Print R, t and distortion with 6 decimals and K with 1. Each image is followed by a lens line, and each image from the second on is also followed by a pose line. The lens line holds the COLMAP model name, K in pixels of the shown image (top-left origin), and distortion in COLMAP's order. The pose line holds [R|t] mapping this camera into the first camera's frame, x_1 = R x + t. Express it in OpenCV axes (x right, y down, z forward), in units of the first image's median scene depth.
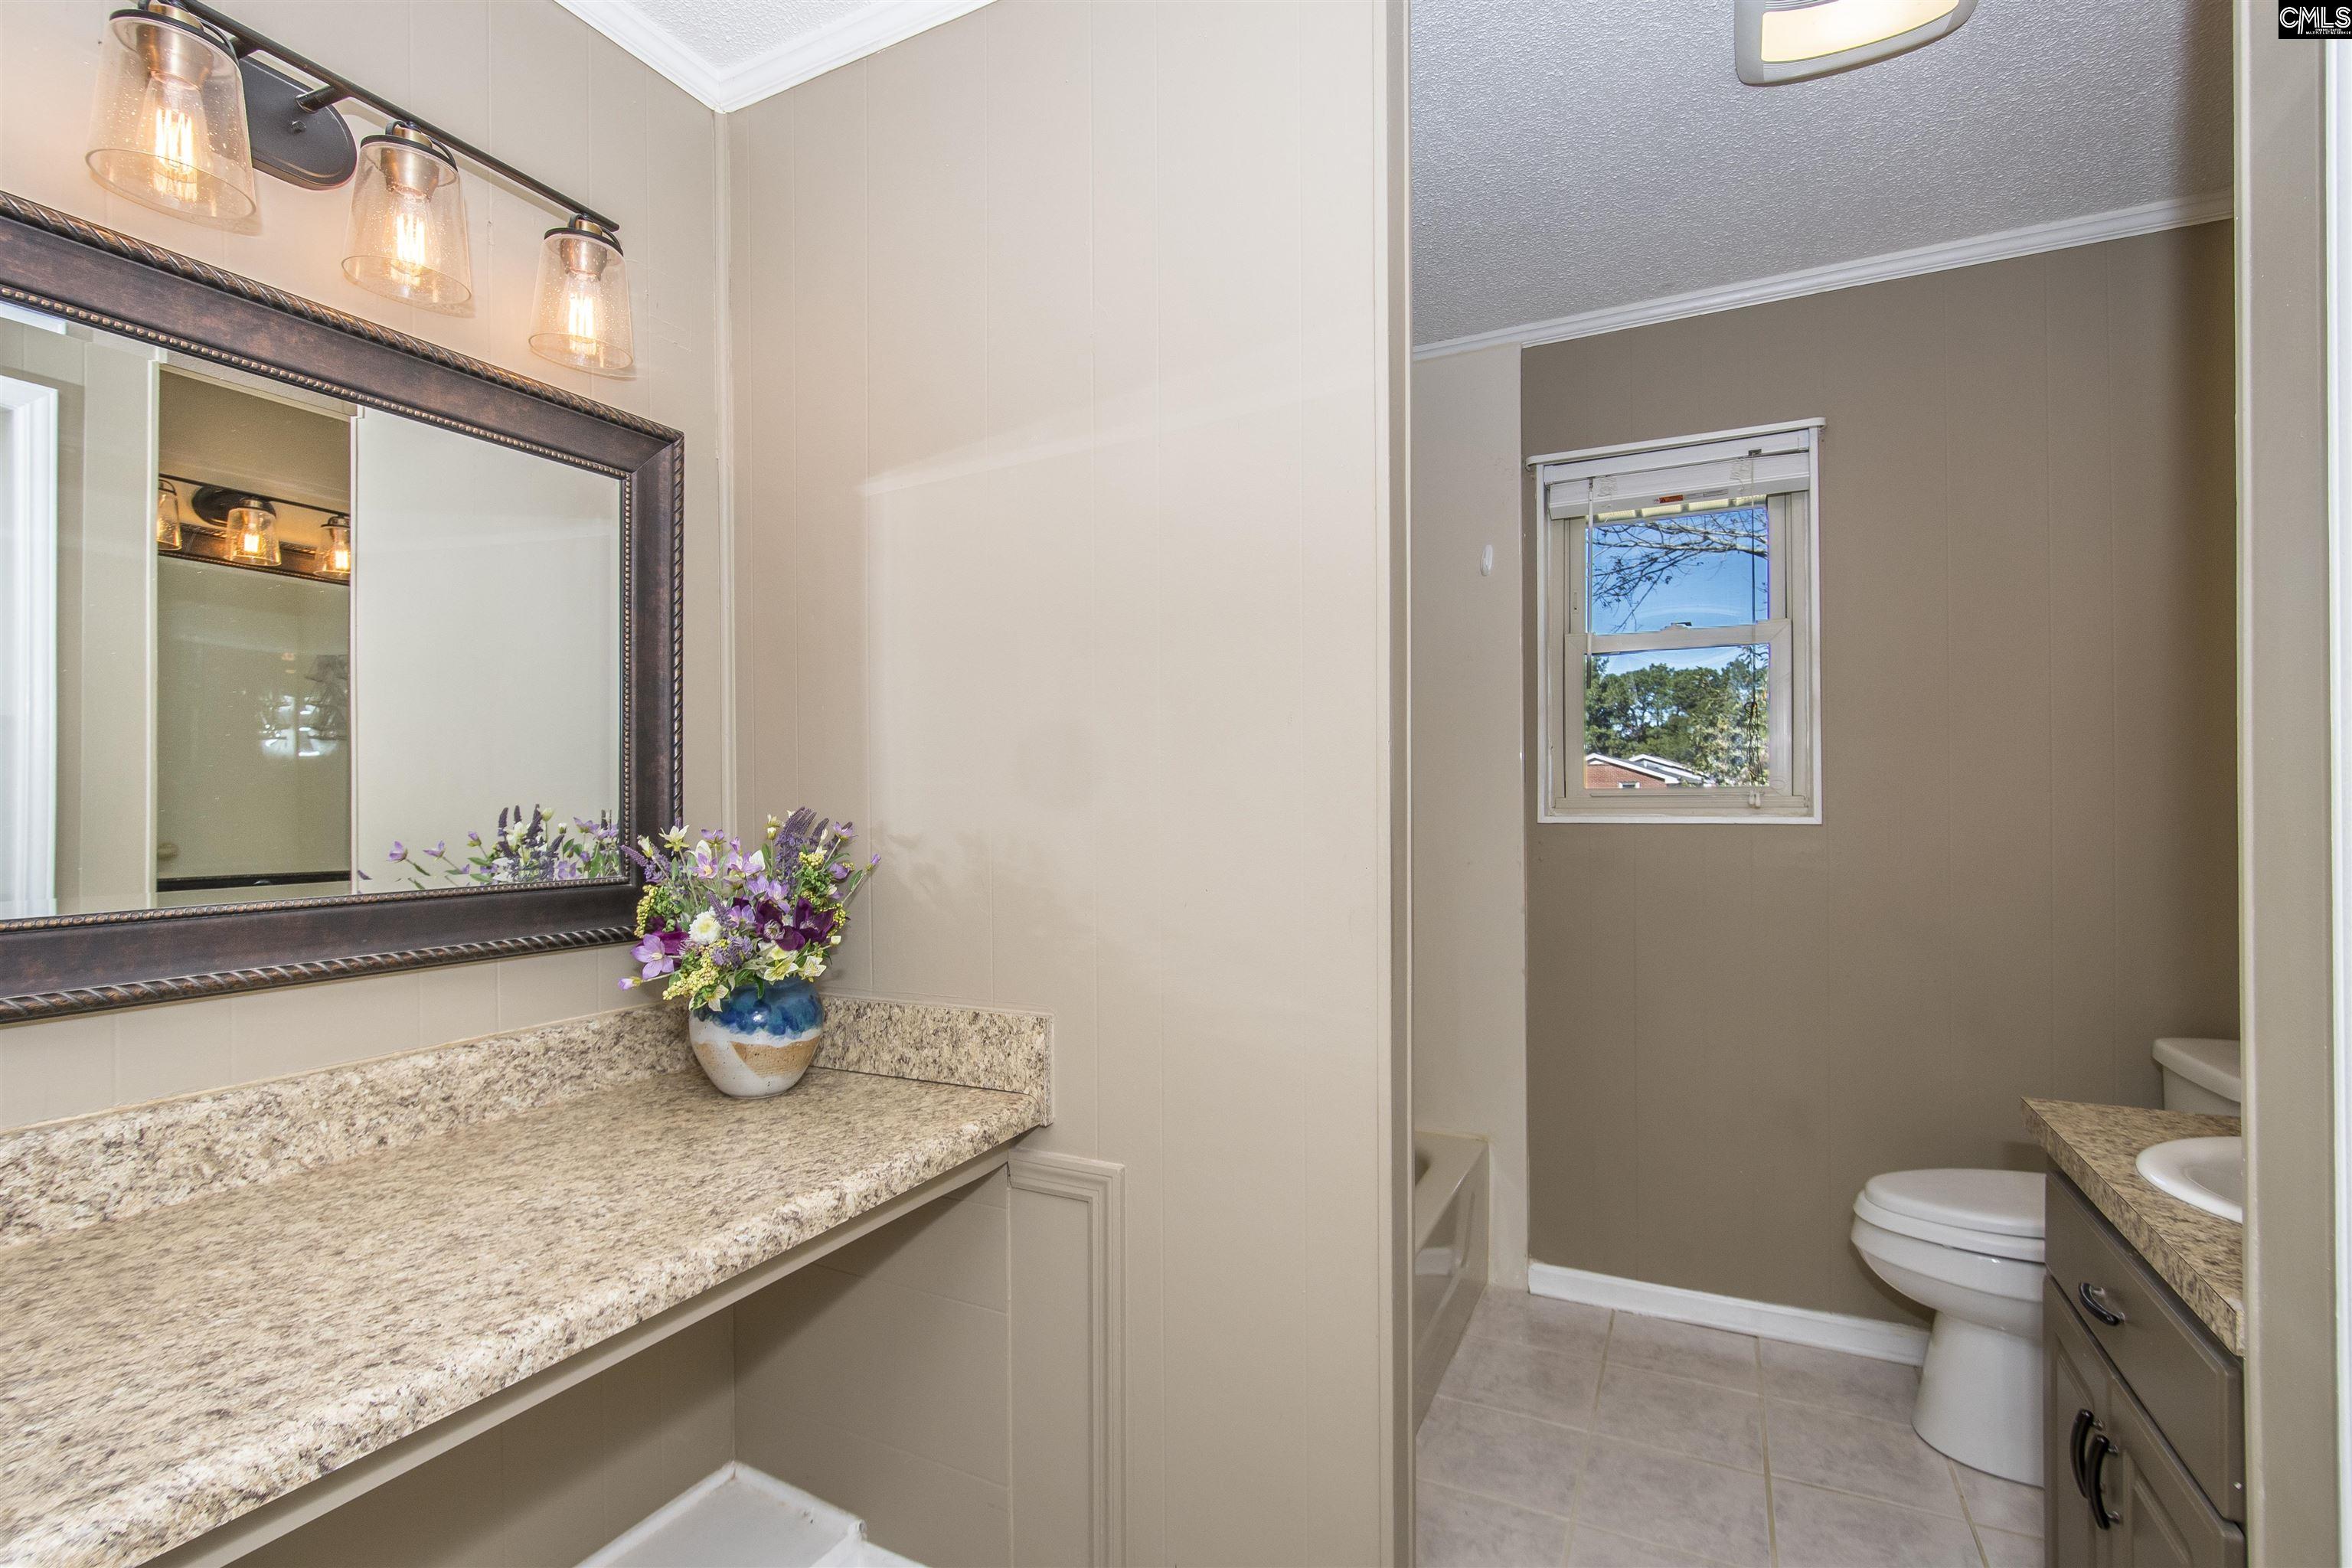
lens RADIAL K [[1097.9, 0, 1148.6], [0, 1097.9, 801.2], [0, 0, 1]] dist [0.006689, -0.005902]
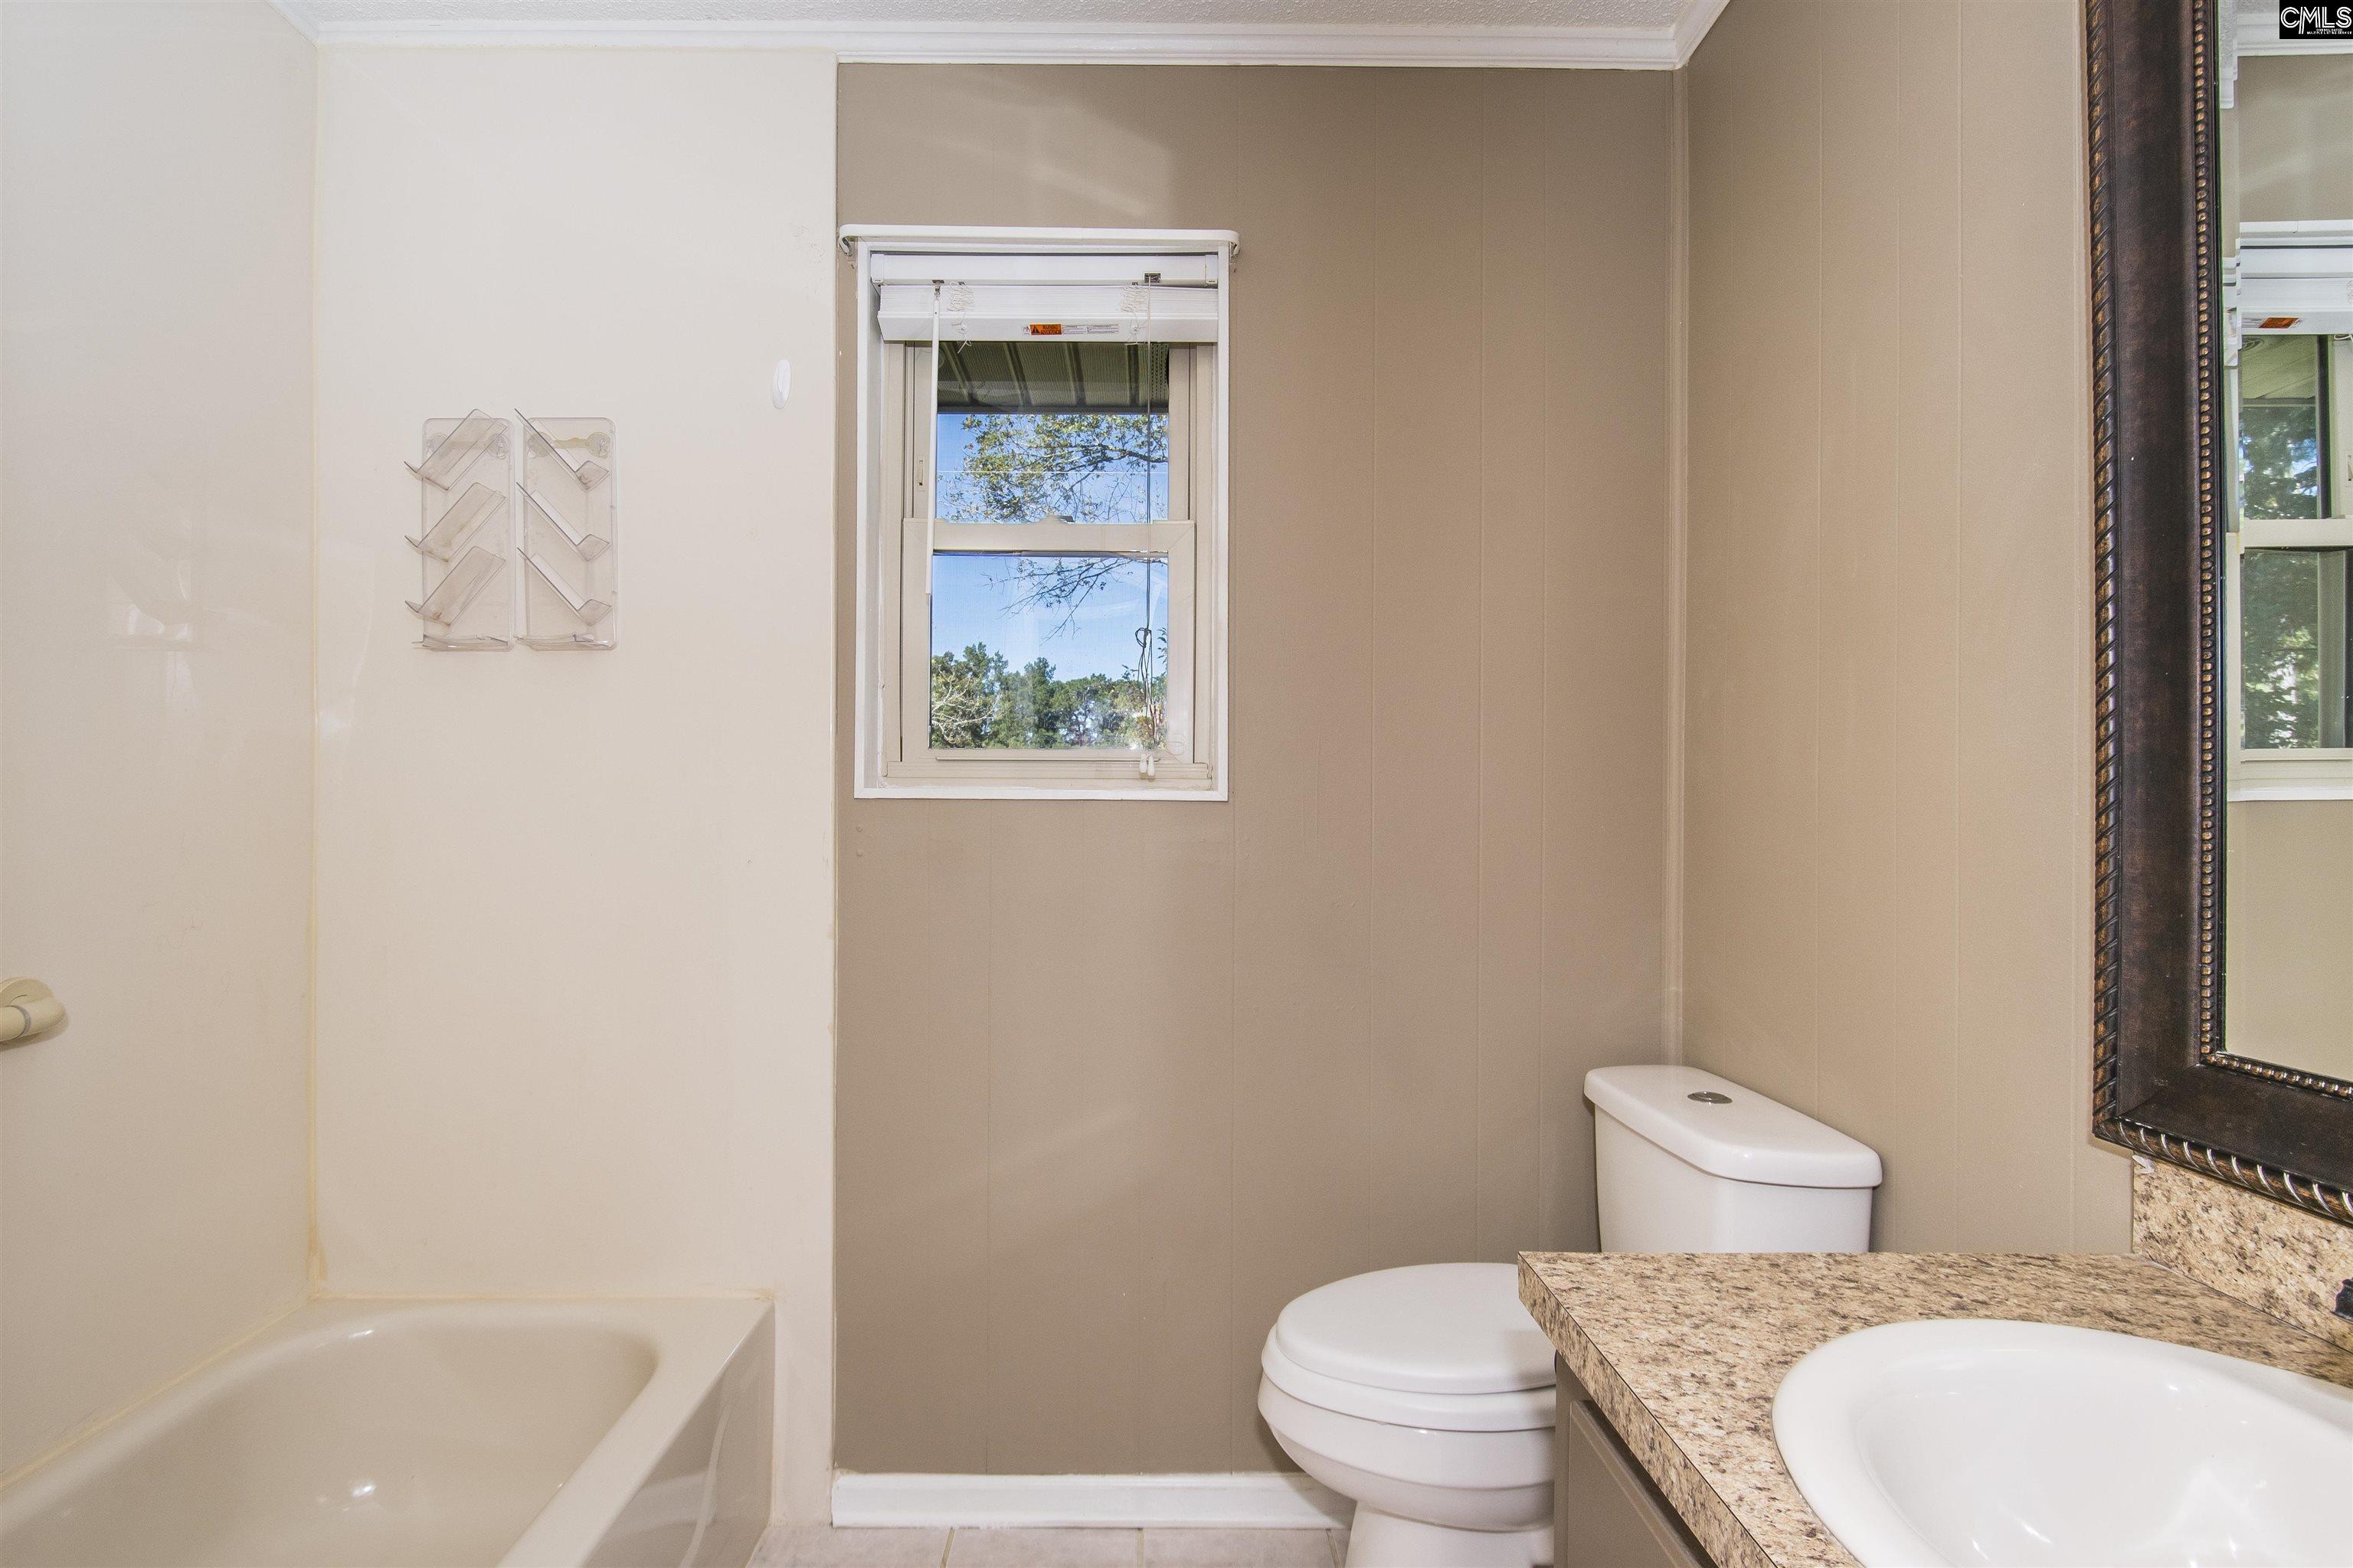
lens RADIAL K [[1098.4, 0, 1149.1], [0, 1098.4, 801.2], [0, 0, 1]] dist [0.006689, -0.005902]
pose [[0.887511, 0.011402, 0.460646, 0.226982], [-0.011736, 0.999929, -0.002139, 0.022838], [-0.460638, -0.003508, 0.887581, 0.370890]]
